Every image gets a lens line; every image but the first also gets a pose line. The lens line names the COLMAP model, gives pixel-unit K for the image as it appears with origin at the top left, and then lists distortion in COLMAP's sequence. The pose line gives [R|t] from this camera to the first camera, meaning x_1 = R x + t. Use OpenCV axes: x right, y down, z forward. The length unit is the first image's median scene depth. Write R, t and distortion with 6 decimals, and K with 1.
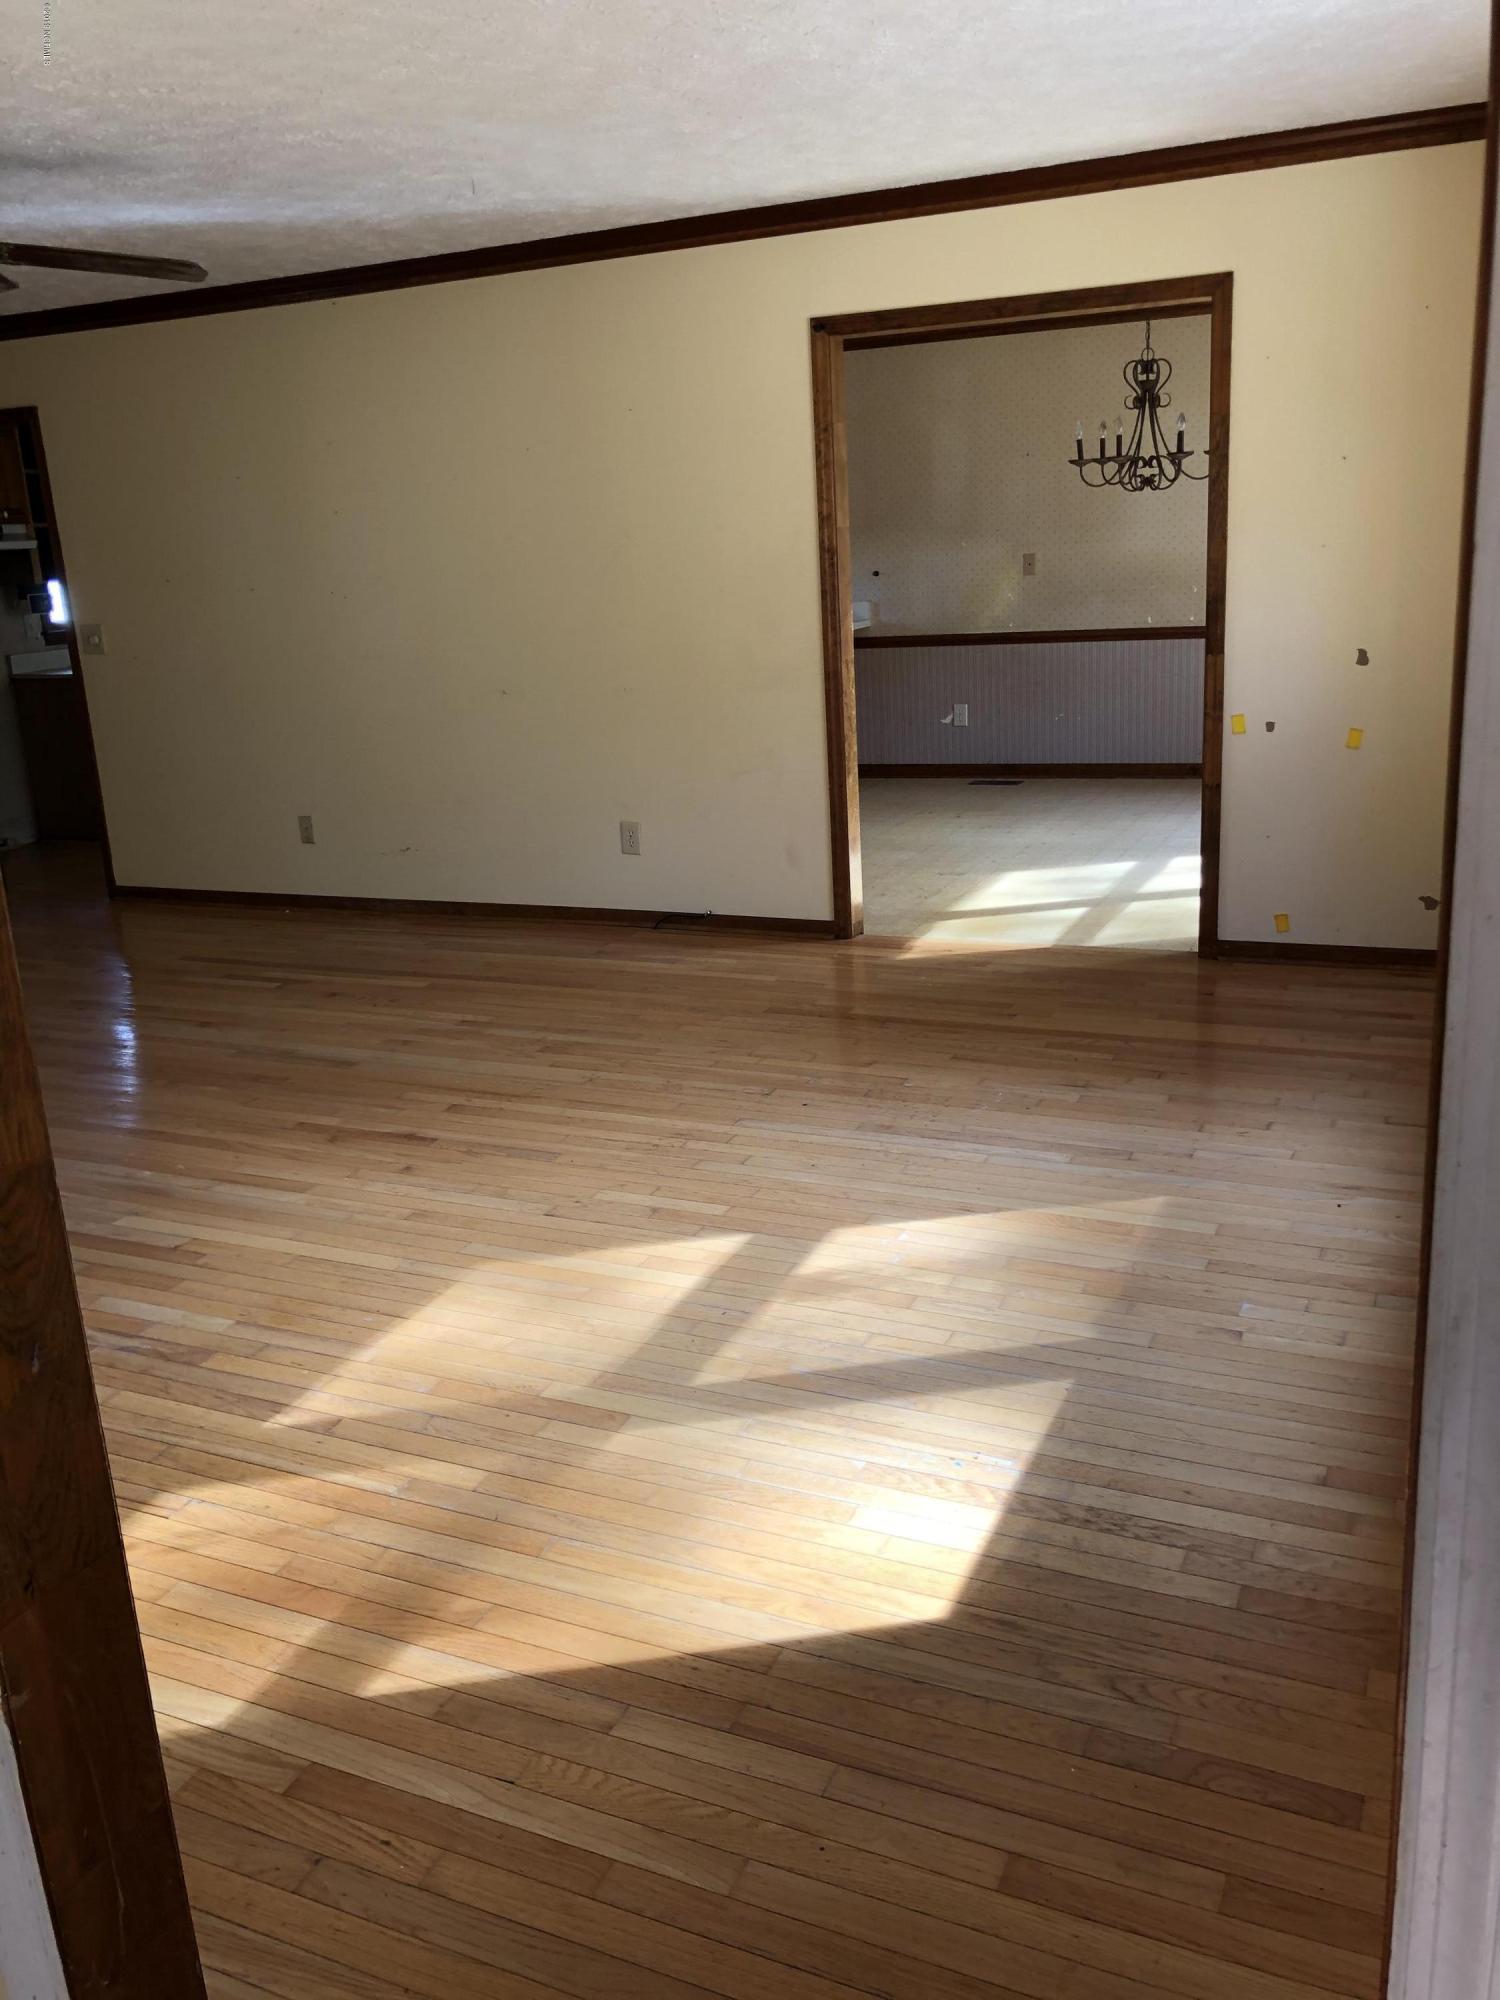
lens RADIAL K [[1640.7, 0, 758.6], [0, 1640.7, 994.2], [0, 0, 1]] dist [0.025725, -0.005149]
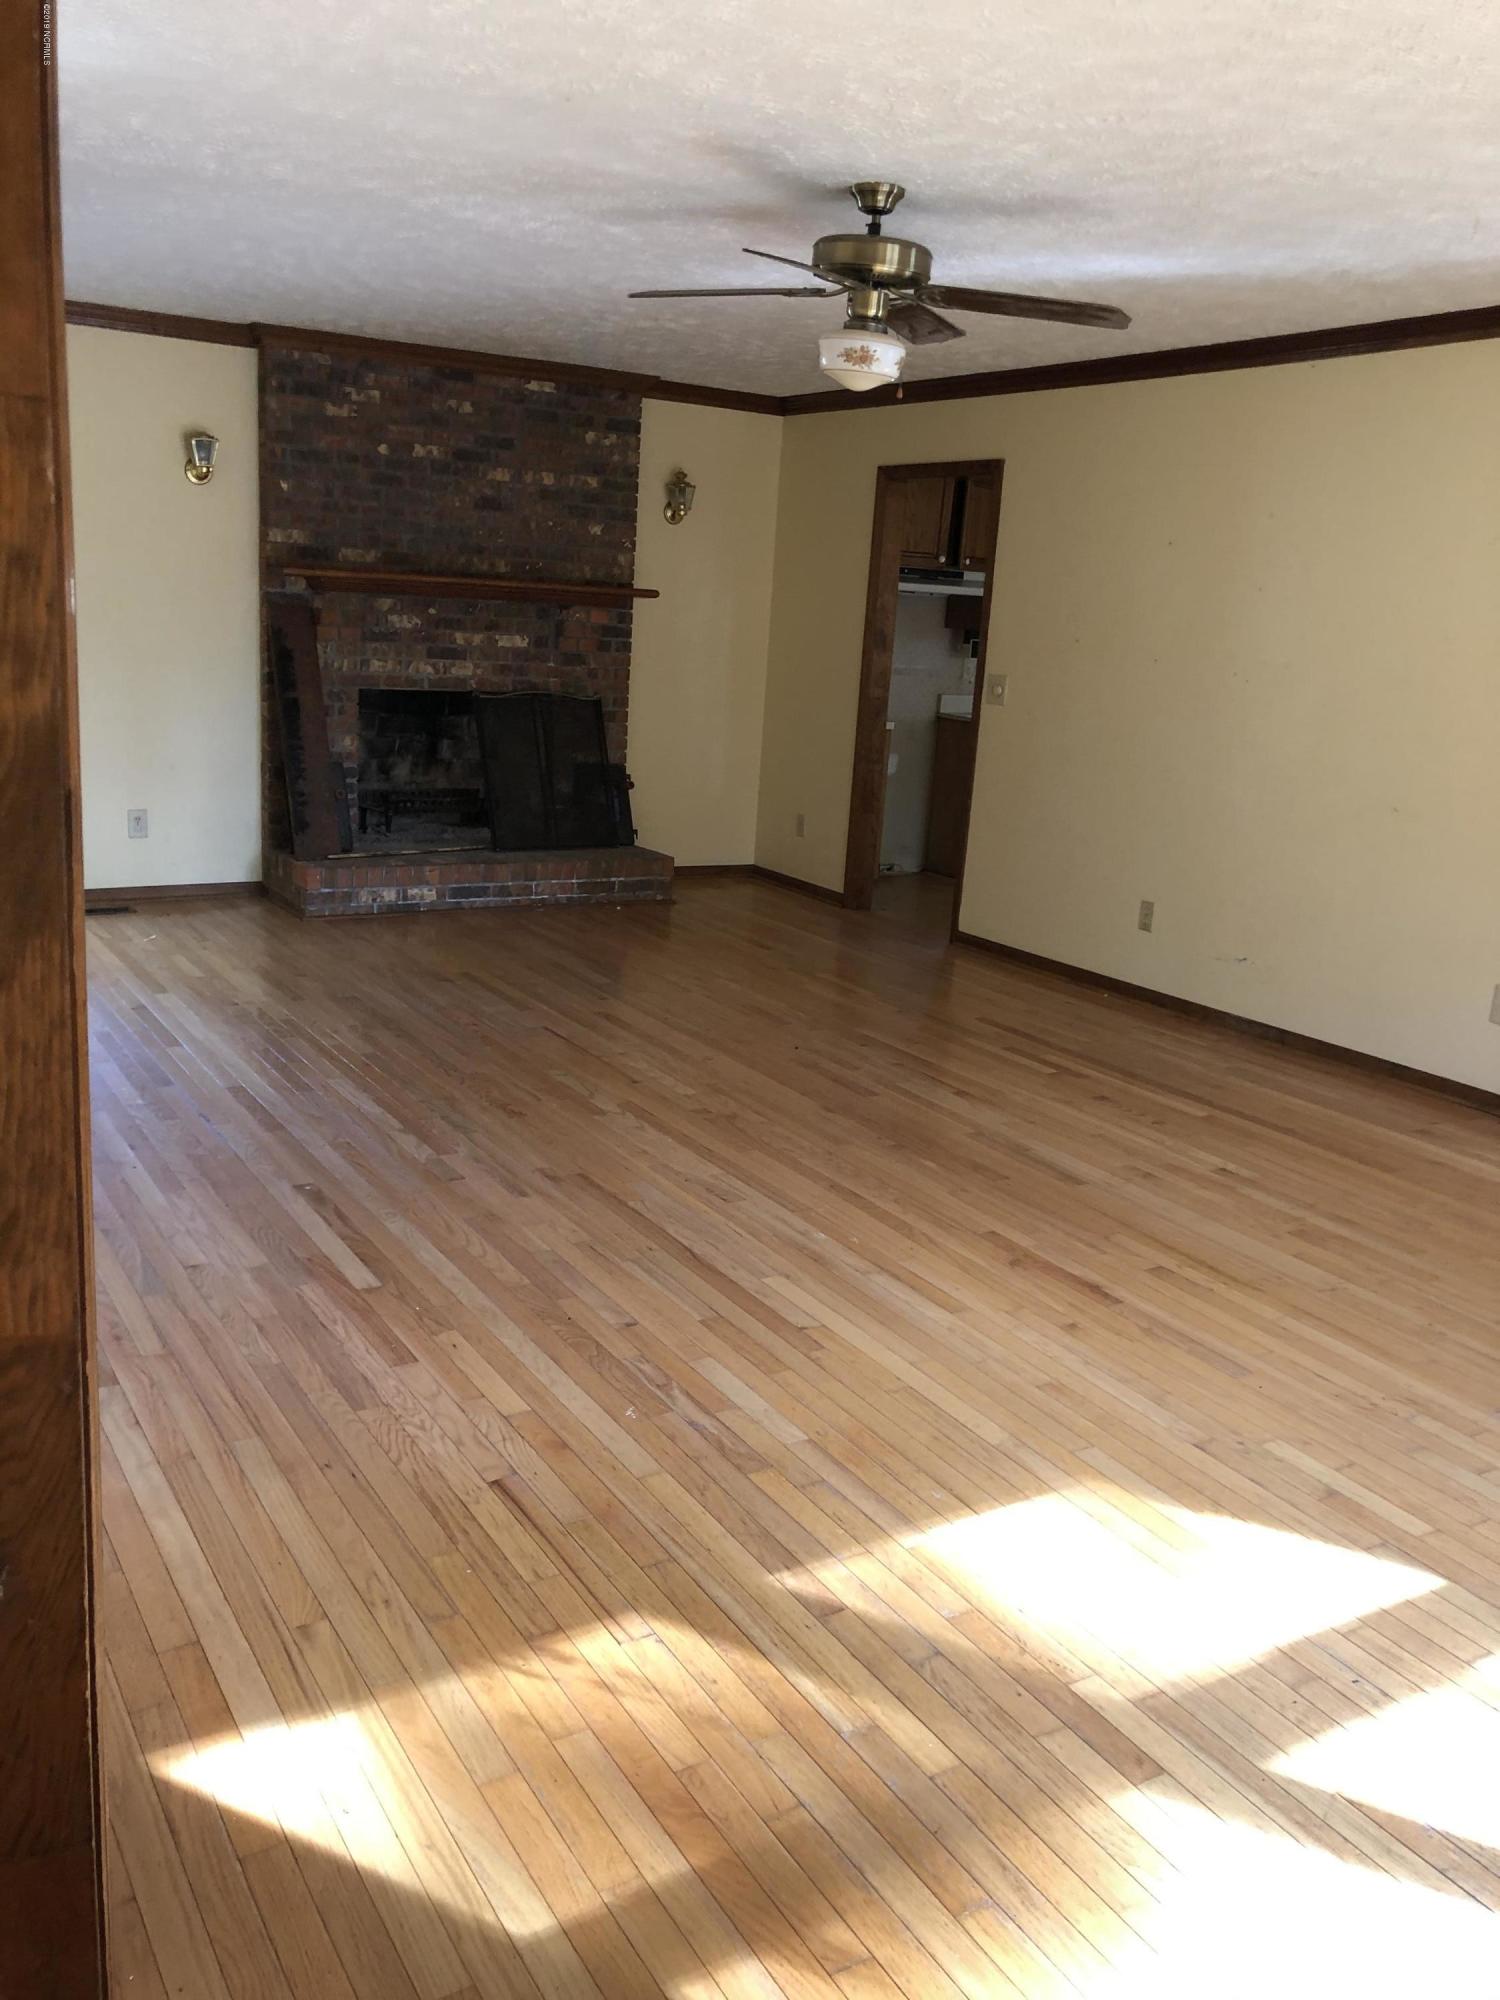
lens RADIAL K [[1640.1, 0, 732.8], [0, 1640.1, 983.5], [0, 0, 1]] dist [0.013955, 0.006718]
pose [[0.820879, 0.229656, -0.522893, 0.052792], [-0.254220, 0.966809, 0.025530, -0.046652], [0.511401, 0.111972, 0.852016, 0.151435]]
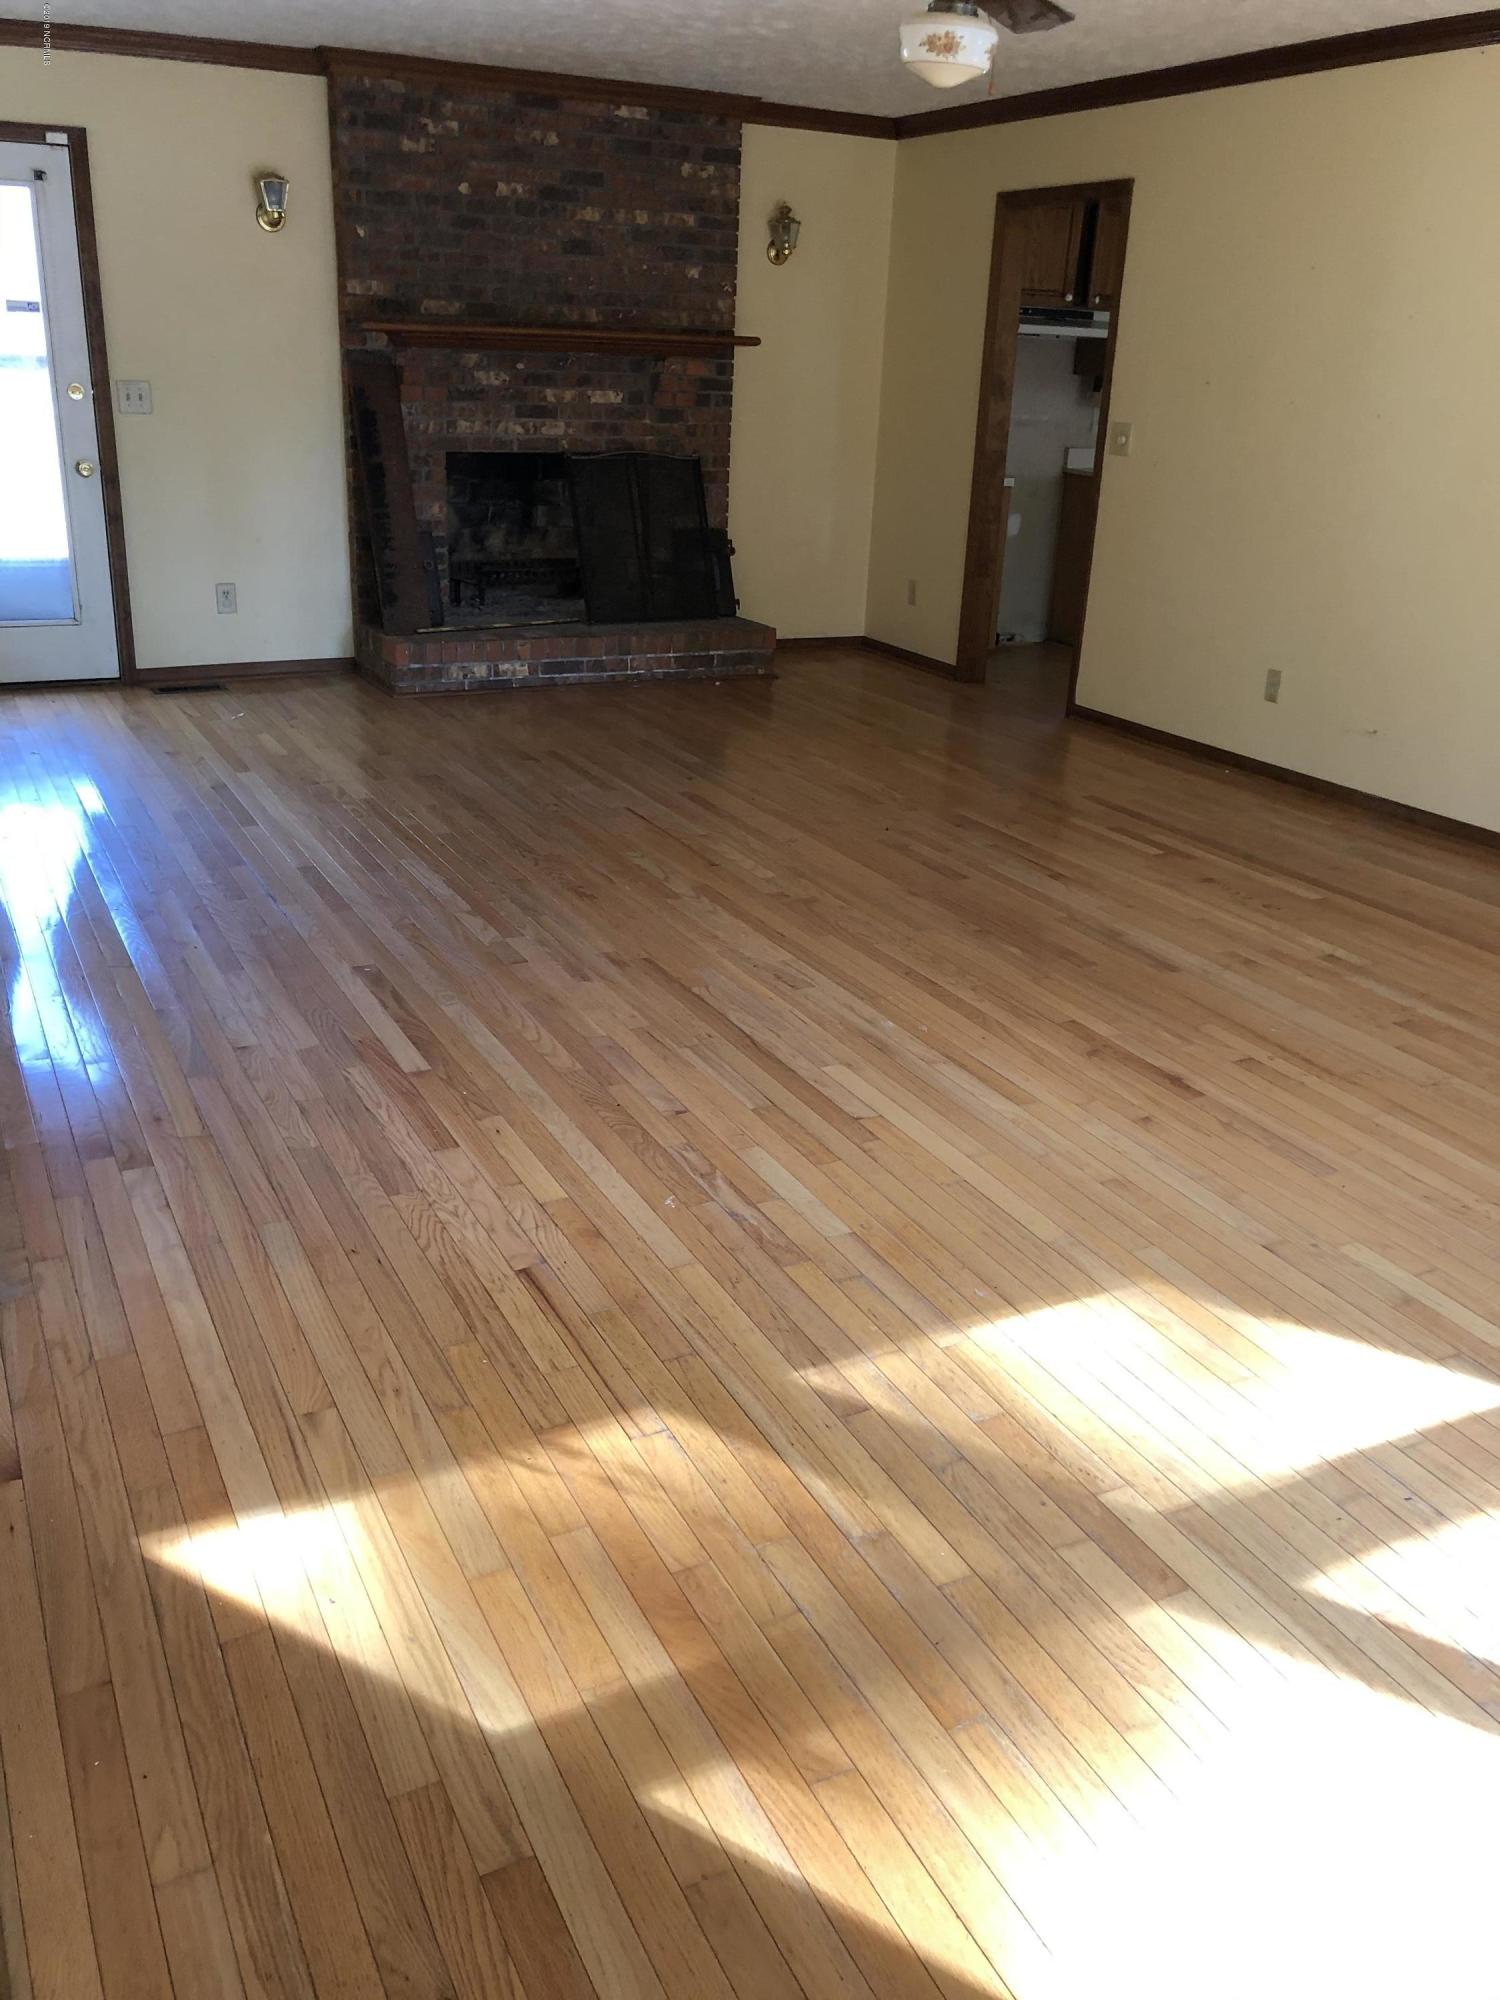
lens RADIAL K [[1642.5, 0, 749.3], [0, 1642.5, 969.5], [0, 0, 1]] dist [0.020056, -0.007048]
pose [[0.779733, 0.297329, -0.551009, 0.064558], [-0.248735, 0.954725, 0.163193, -0.051892], [0.574584, 0.009808, 0.818387, 0.215092]]
